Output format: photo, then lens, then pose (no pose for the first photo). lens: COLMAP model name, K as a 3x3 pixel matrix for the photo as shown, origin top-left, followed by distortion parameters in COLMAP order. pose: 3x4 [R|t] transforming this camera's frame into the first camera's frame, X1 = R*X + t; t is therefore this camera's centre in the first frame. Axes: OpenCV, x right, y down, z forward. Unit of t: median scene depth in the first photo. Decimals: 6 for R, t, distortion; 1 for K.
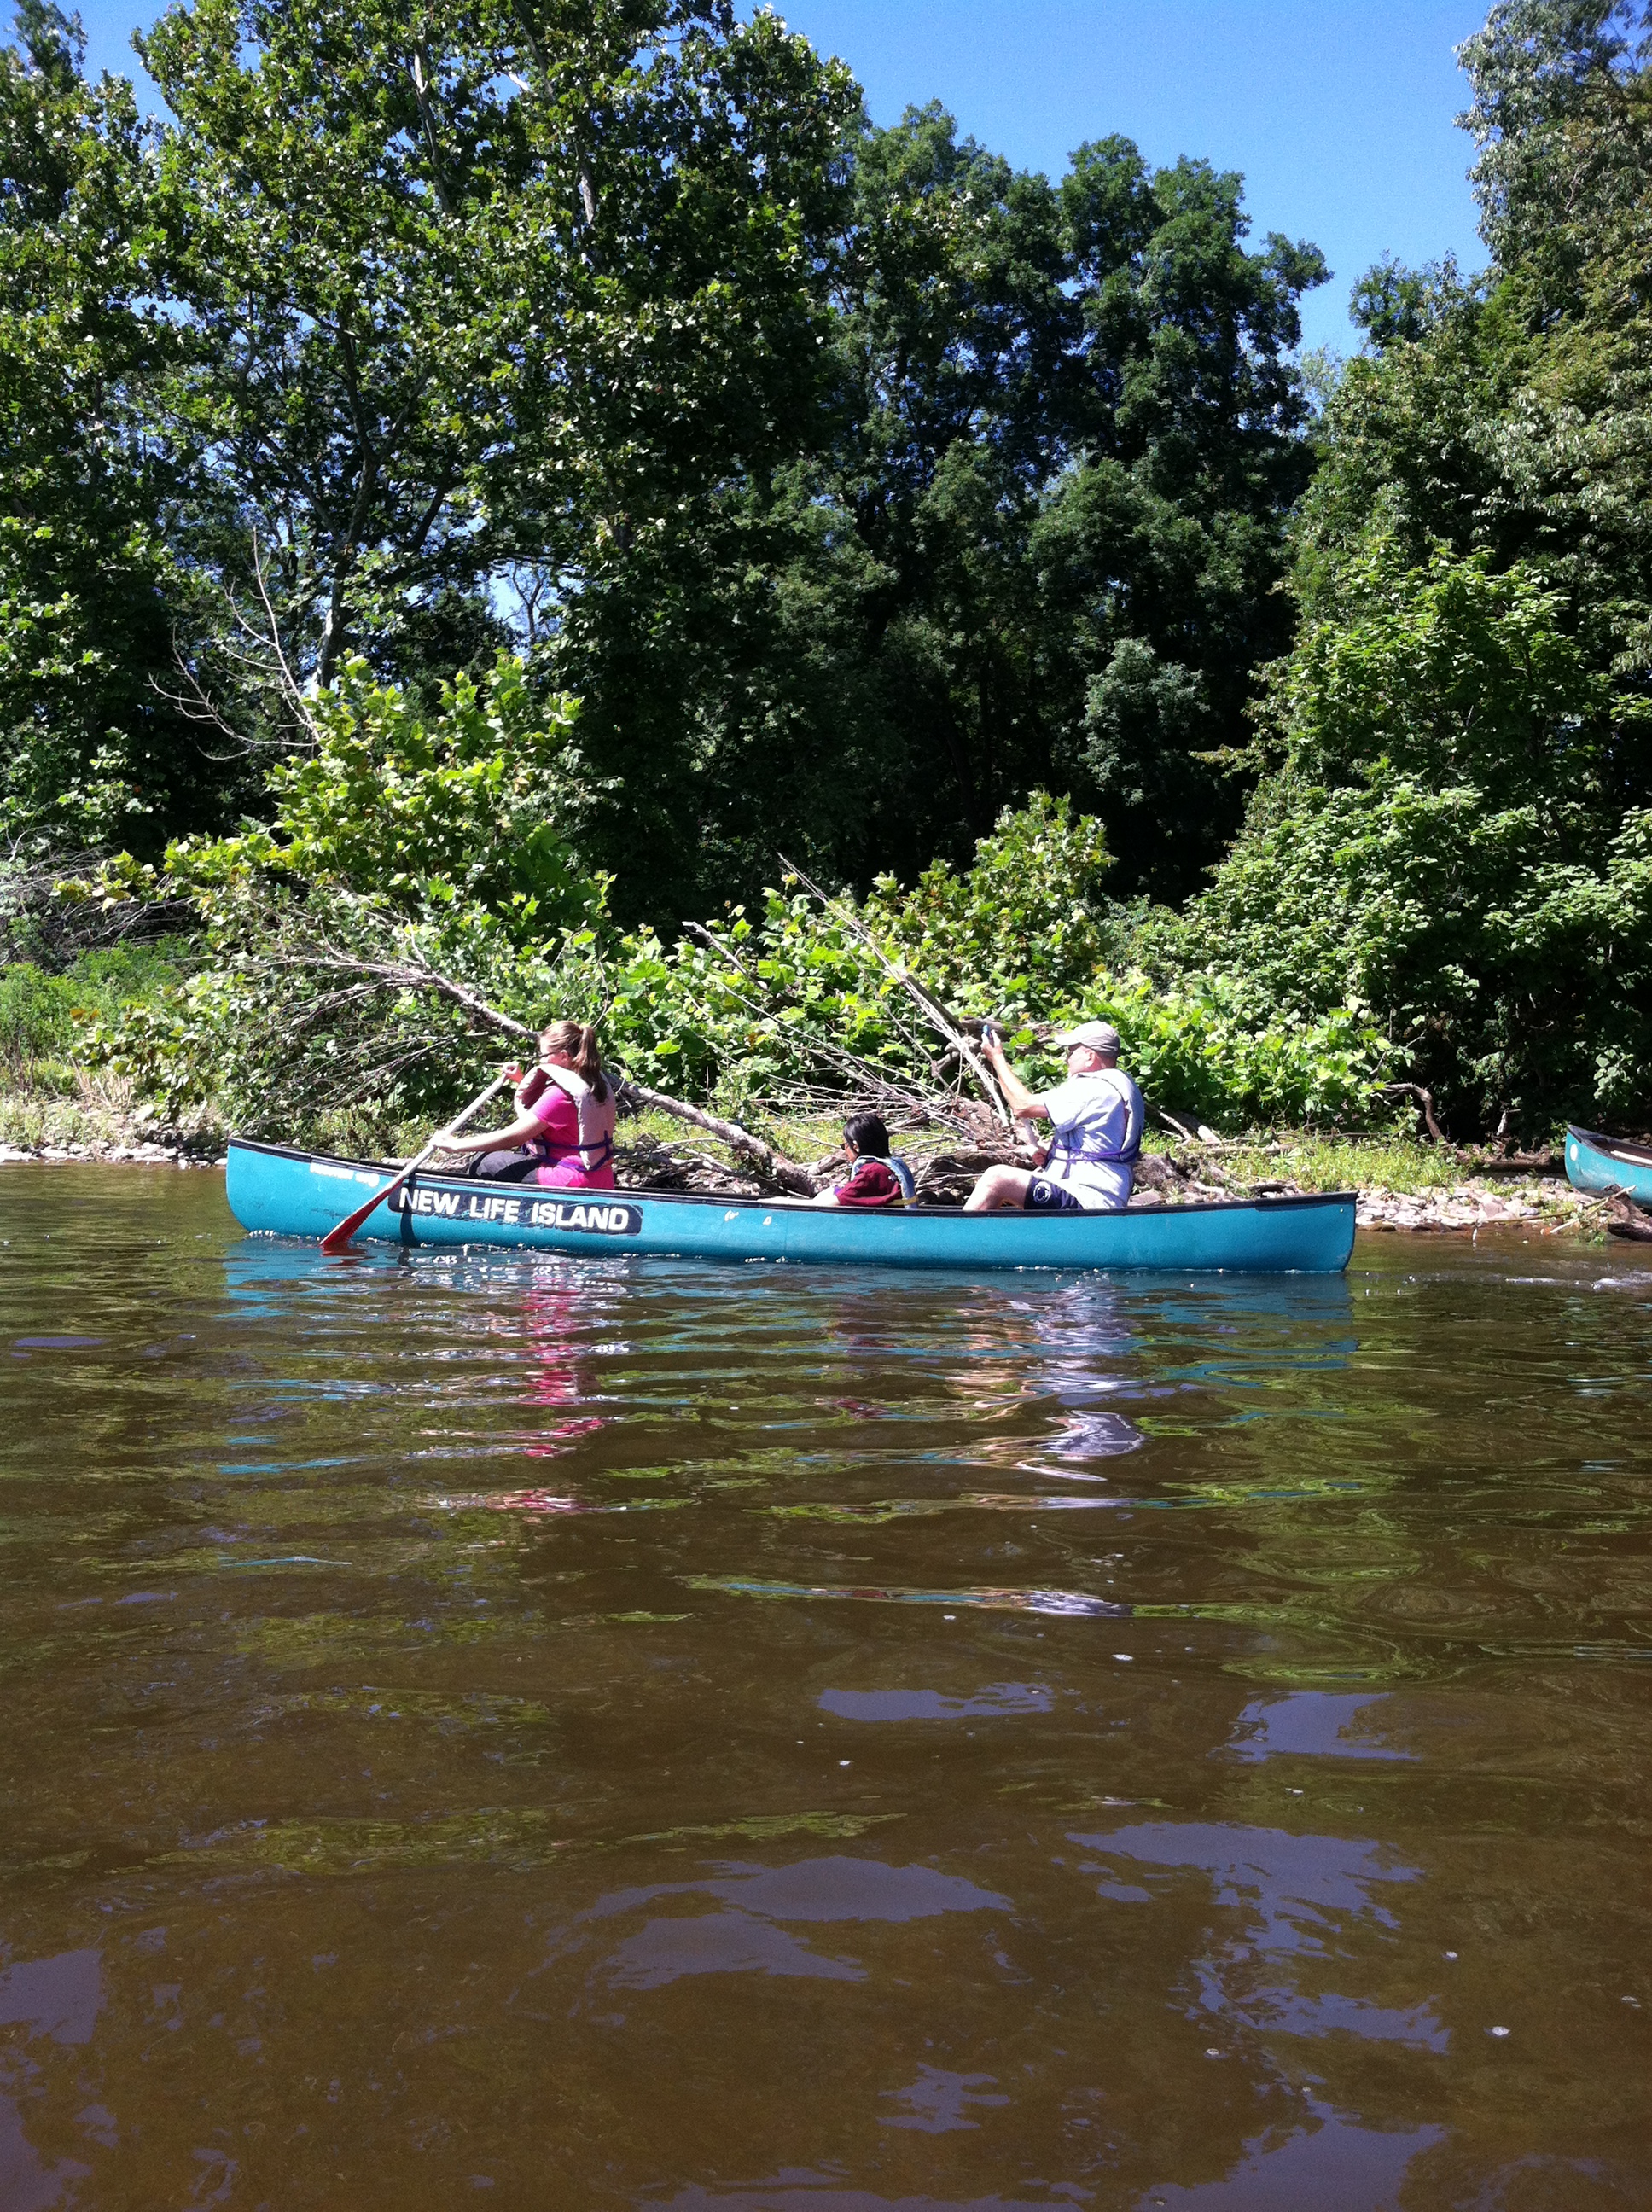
lens RADIAL K [[2356.8, 0, 820.9], [0, 2356.8, 1139.1], [0, 0, 1]] dist [0.072018, -0.140638]
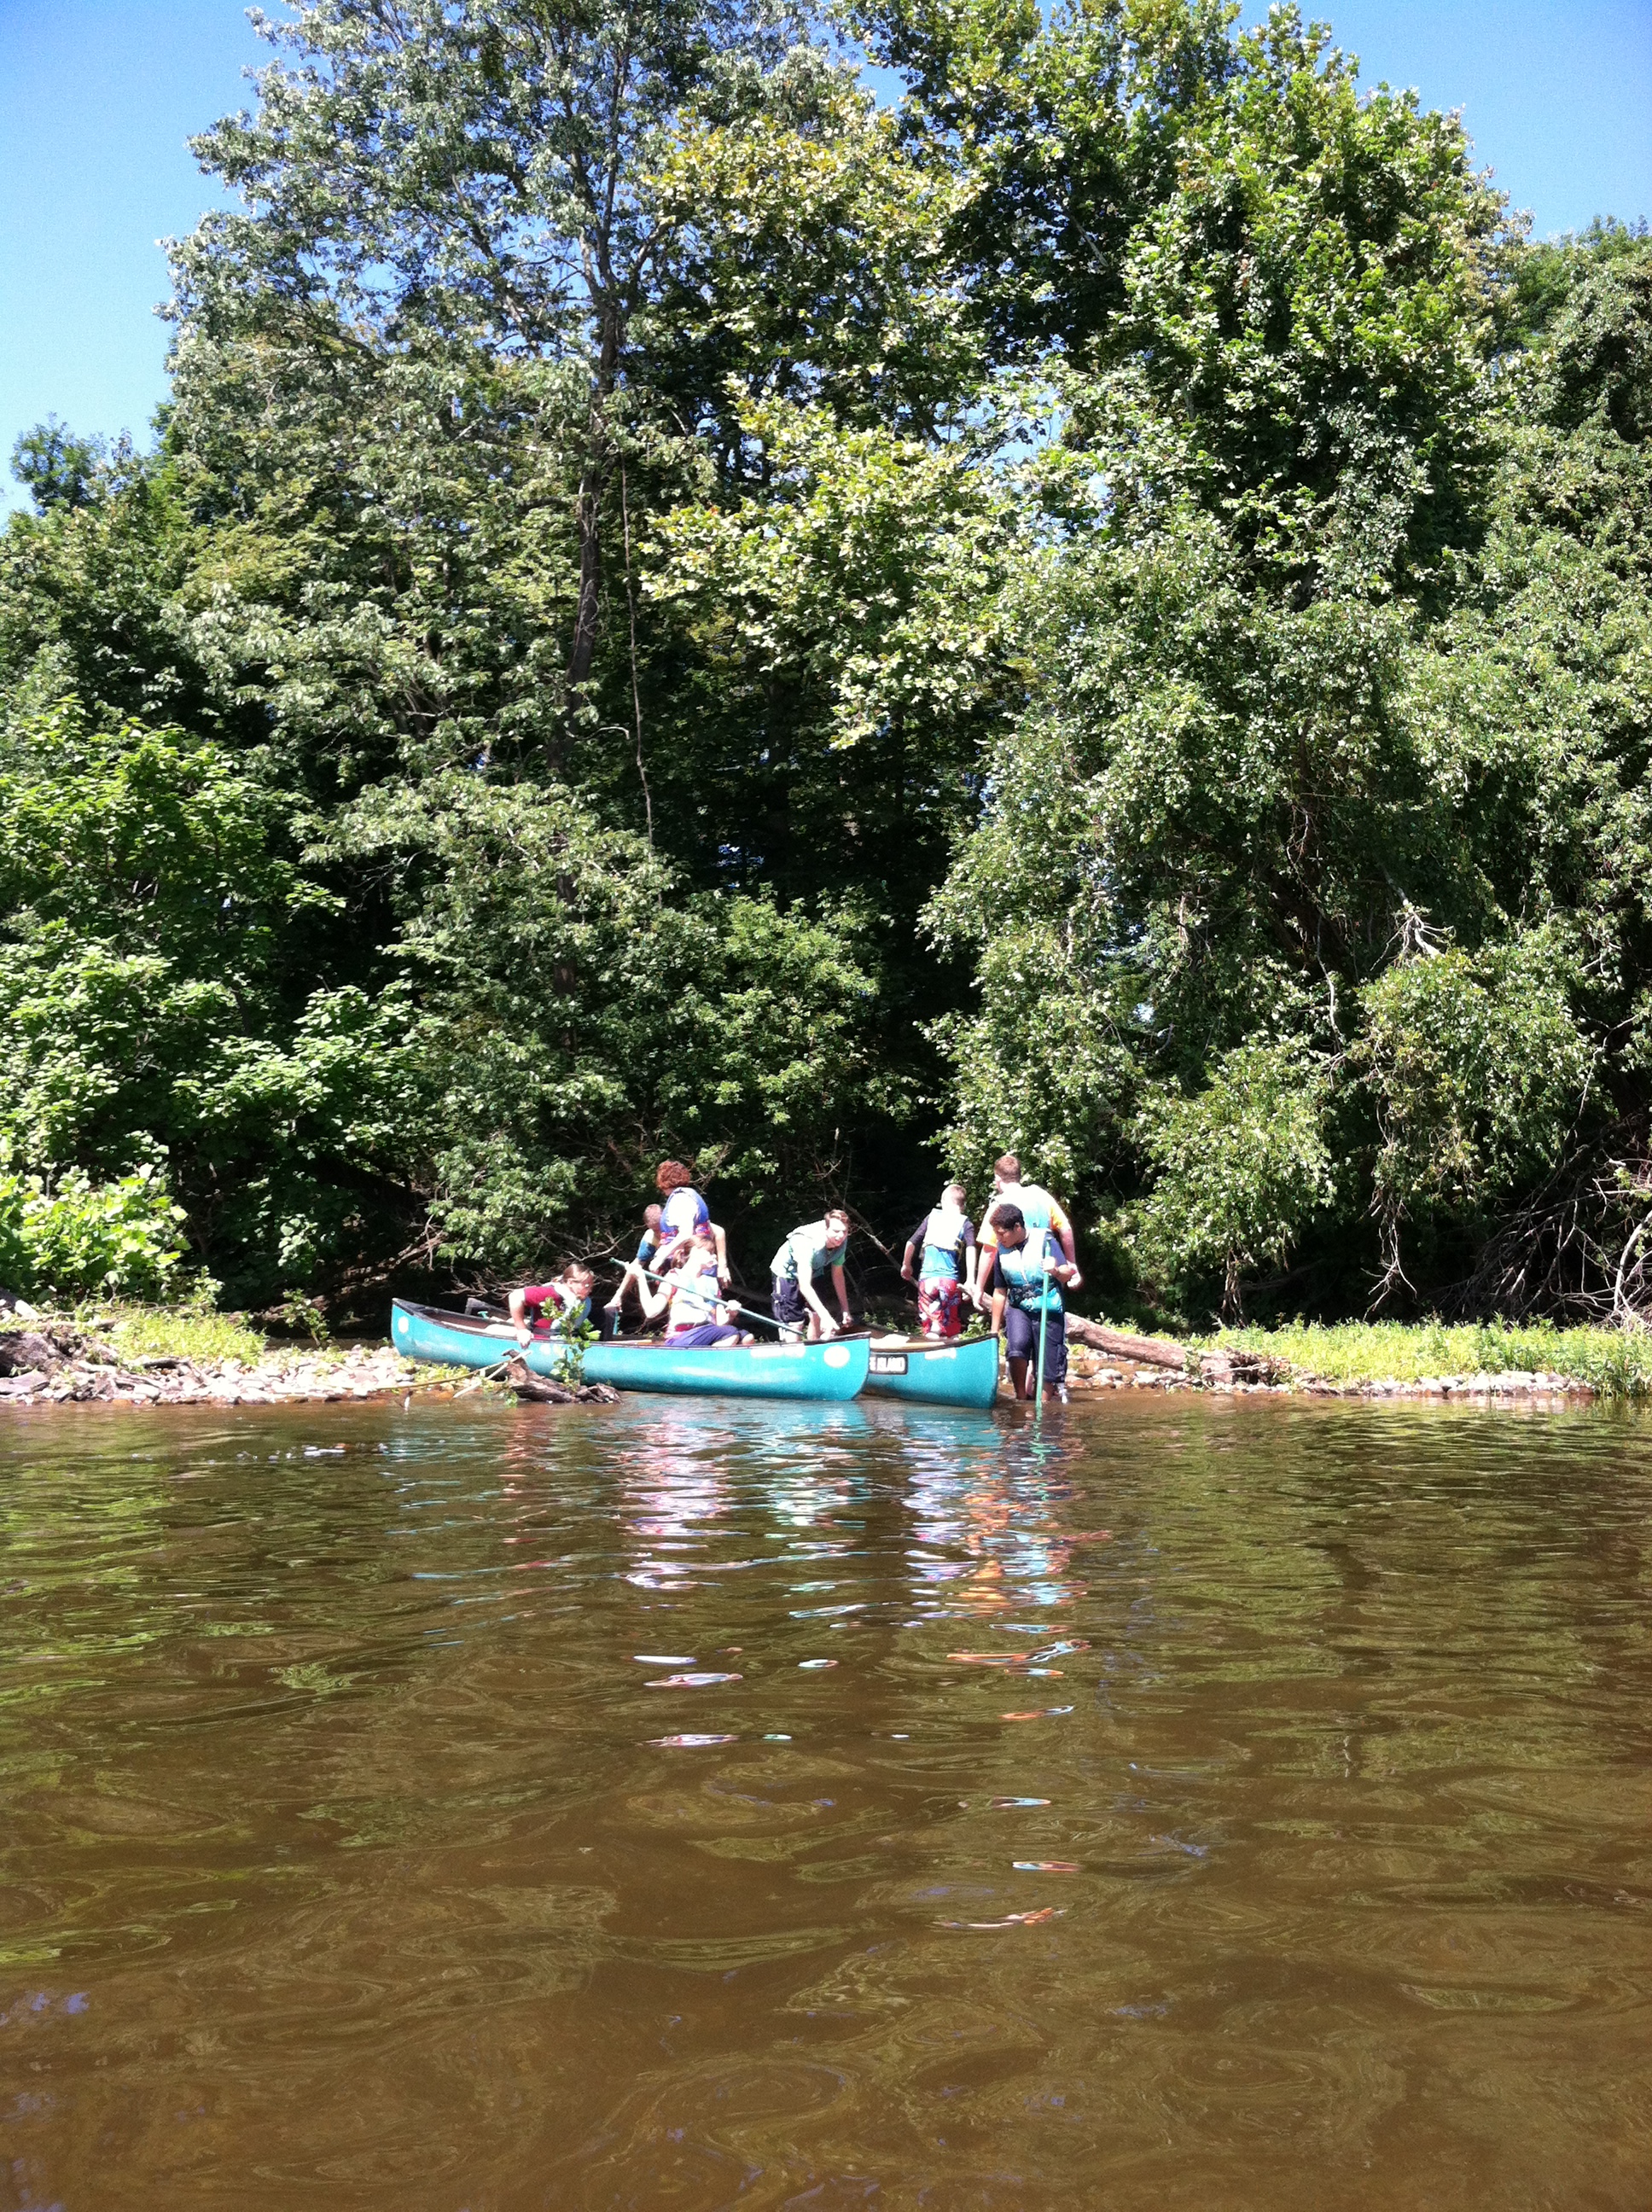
lens RADIAL K [[2356.8, 0, 820.9], [0, 2356.8, 1139.1], [0, 0, 1]] dist [0.072018, -0.140638]
pose [[0.784056, 0.033360, 0.619793, -0.129155], [0.006955, 0.998020, -0.062516, -0.005920], [-0.620651, 0.053327, 0.782271, 0.040415]]
